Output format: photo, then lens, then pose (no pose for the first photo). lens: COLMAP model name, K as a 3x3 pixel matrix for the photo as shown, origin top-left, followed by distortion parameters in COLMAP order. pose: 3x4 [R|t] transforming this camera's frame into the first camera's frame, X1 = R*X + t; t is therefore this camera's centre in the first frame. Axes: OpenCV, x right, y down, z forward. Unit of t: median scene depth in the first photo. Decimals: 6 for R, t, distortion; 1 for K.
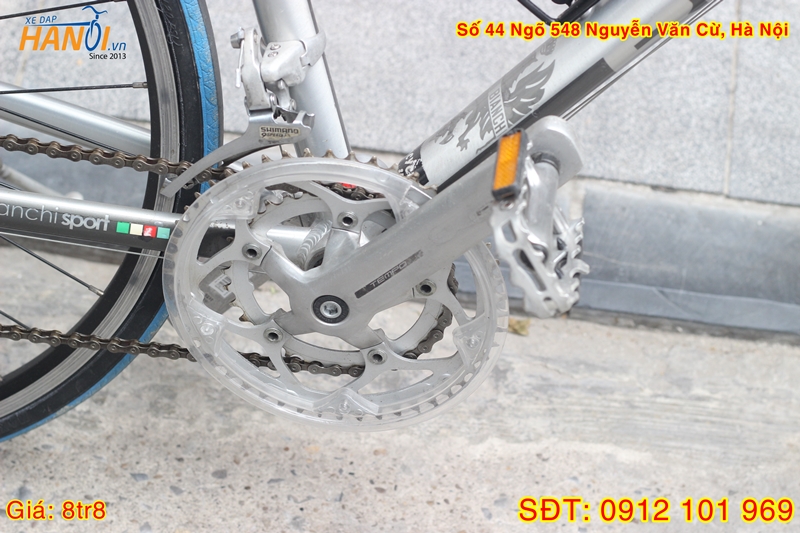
lens RADIAL K [[1918.5, 0, 398.5], [0, 1918.5, 265.9], [0, 0, 1]] dist [-0.096570, 0.000000]
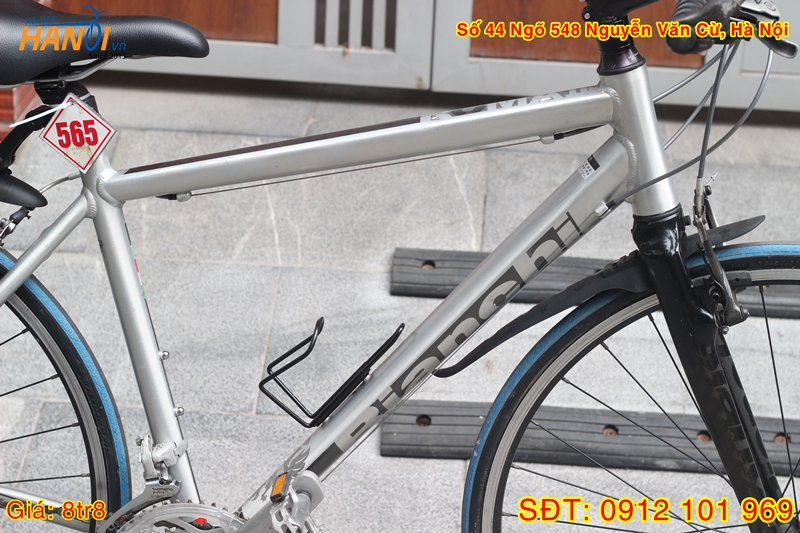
lens RADIAL K [[1918.5, 0, 406.7], [0, 1918.5, 218.1], [0, 0, 1]] dist [-0.096570, 0.000000]
pose [[0.998330, -0.025013, 0.052078, 0.061711], [0.042632, 0.927307, -0.371865, 0.282192], [-0.038991, 0.373464, 0.926825, -0.600178]]
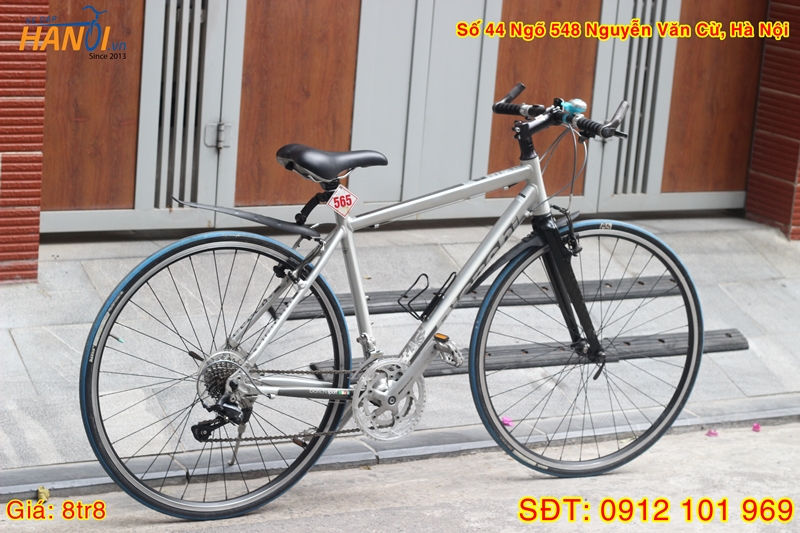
lens RADIAL K [[1918.5, 0, 402.9], [0, 1918.5, 264.0], [0, 0, 1]] dist [-0.096570, 0.000000]
pose [[0.798694, -0.112484, 0.591130, -1.833817], [0.383341, 0.852344, -0.355753, 0.947875], [-0.463829, 0.510742, 0.723882, -1.619308]]
